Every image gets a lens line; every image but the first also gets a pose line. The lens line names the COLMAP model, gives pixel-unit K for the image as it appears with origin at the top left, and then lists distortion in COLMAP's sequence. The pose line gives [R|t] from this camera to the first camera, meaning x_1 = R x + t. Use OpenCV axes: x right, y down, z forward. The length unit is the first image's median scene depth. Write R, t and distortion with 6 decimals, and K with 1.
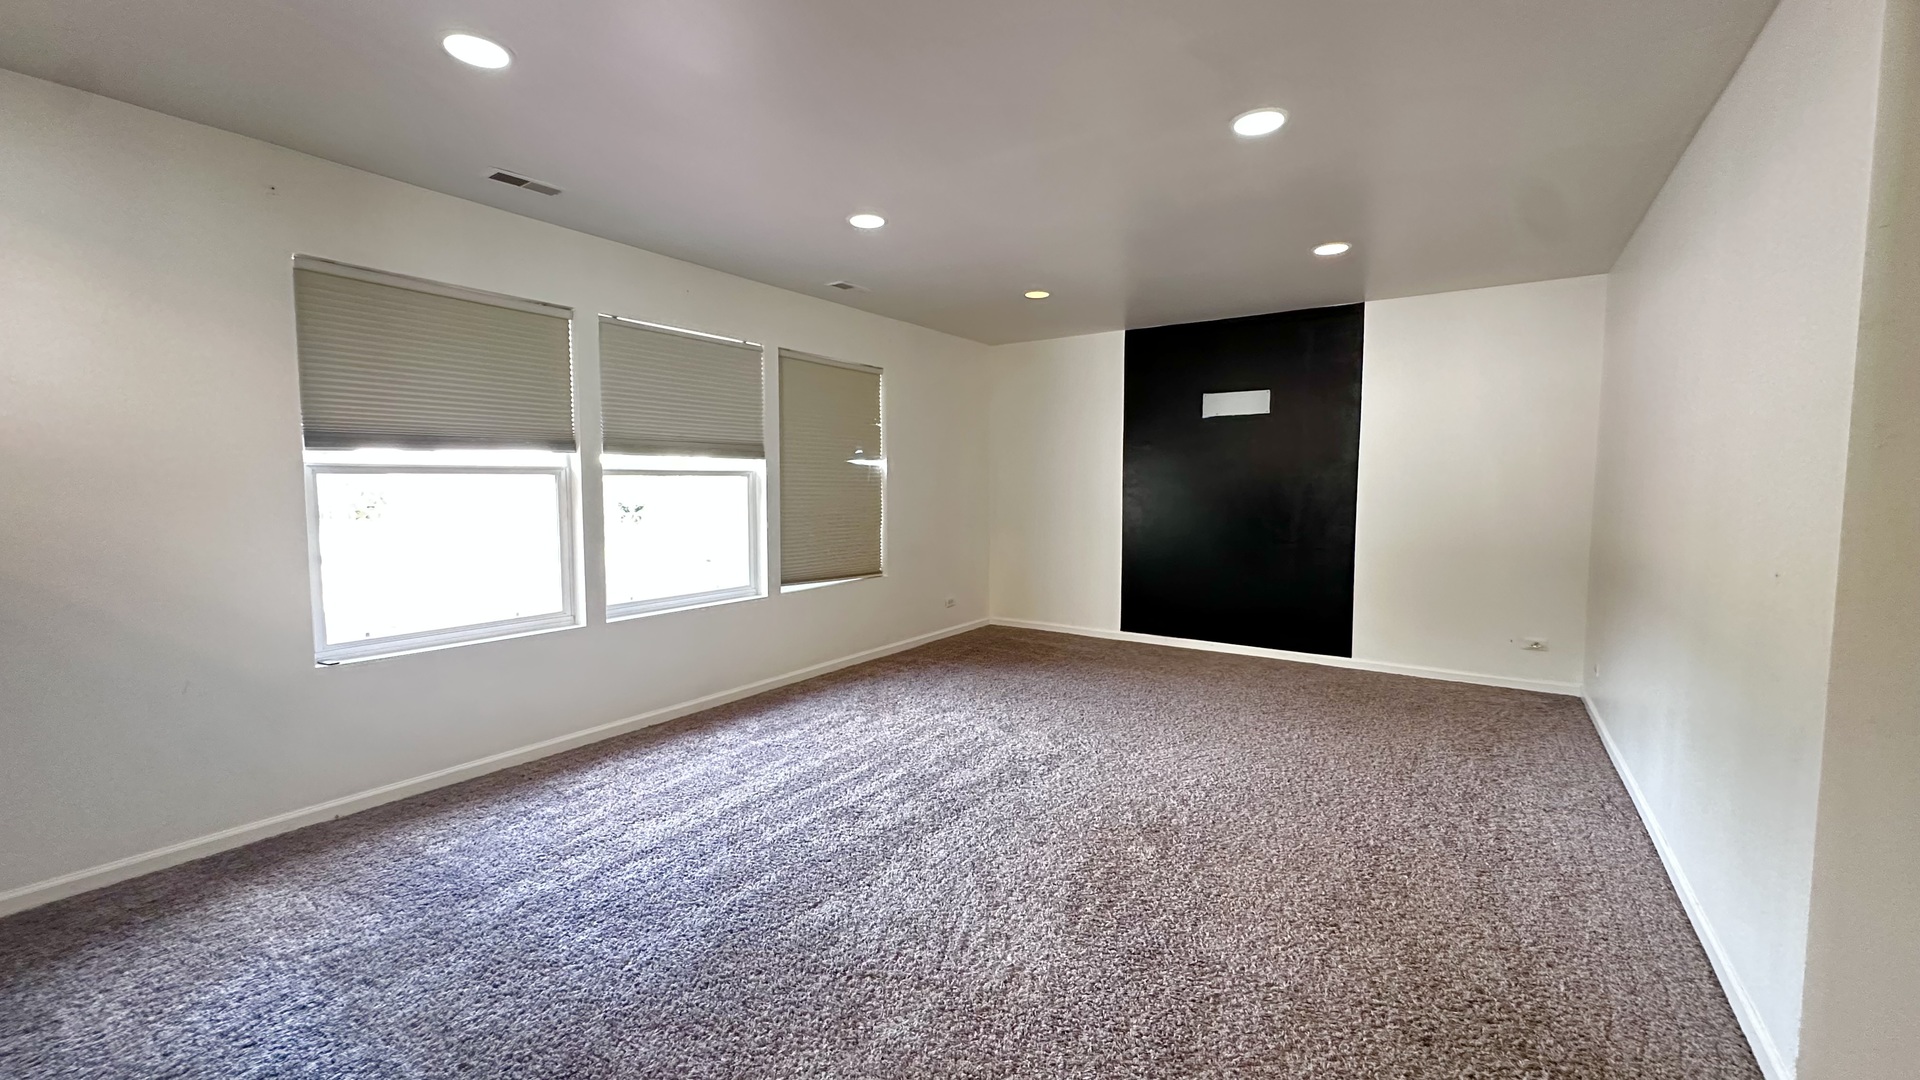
lens RADIAL K [[767.0, 0, 961.2], [0, 767.0, 537.0], [0, 0, 1]] dist [0.000053, 0.000771]
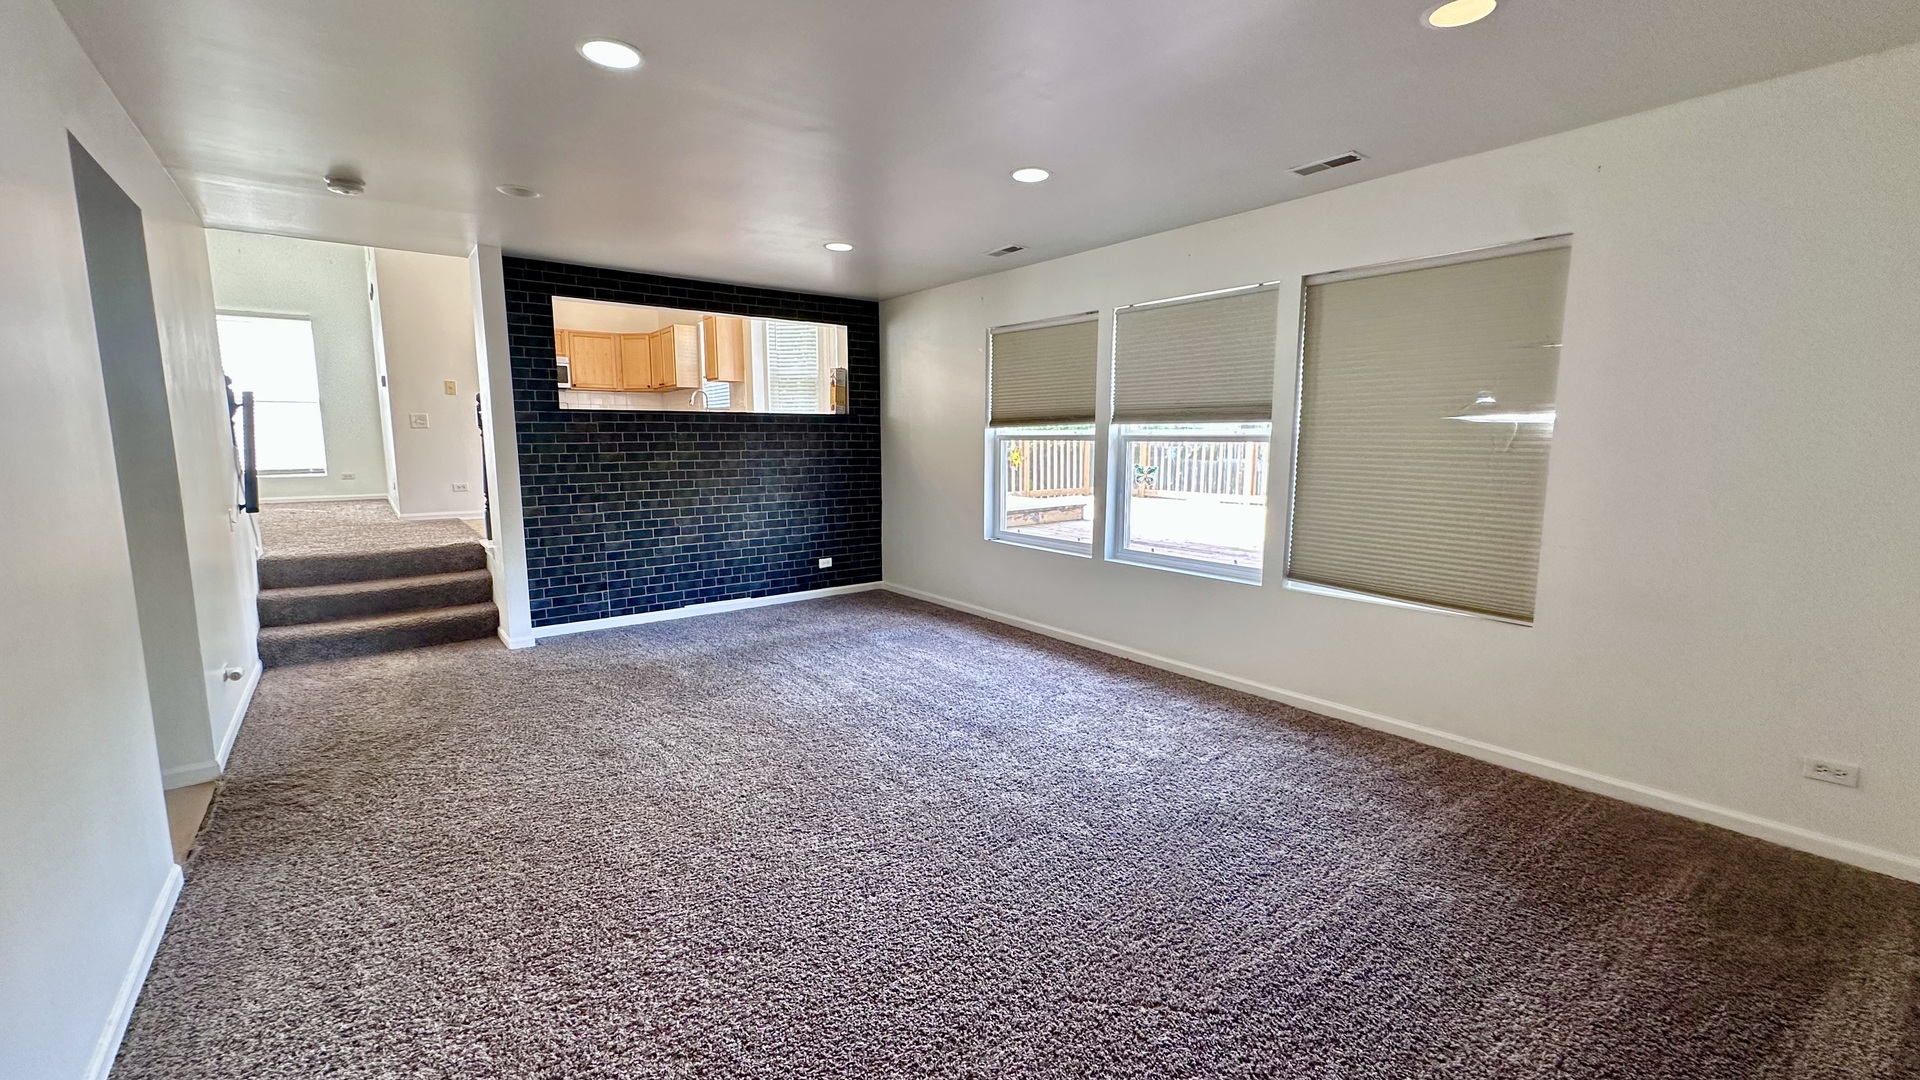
lens RADIAL K [[767.0, 0, 961.2], [0, 767.0, 537.0], [0, 0, 1]] dist [0.000053, 0.000771]
pose [[-0.303446, 0.120962, -0.945139, 0.647710], [-0.073078, 0.986033, 0.149658, -0.078330], [0.950042, 0.114482, -0.290368, 0.942210]]
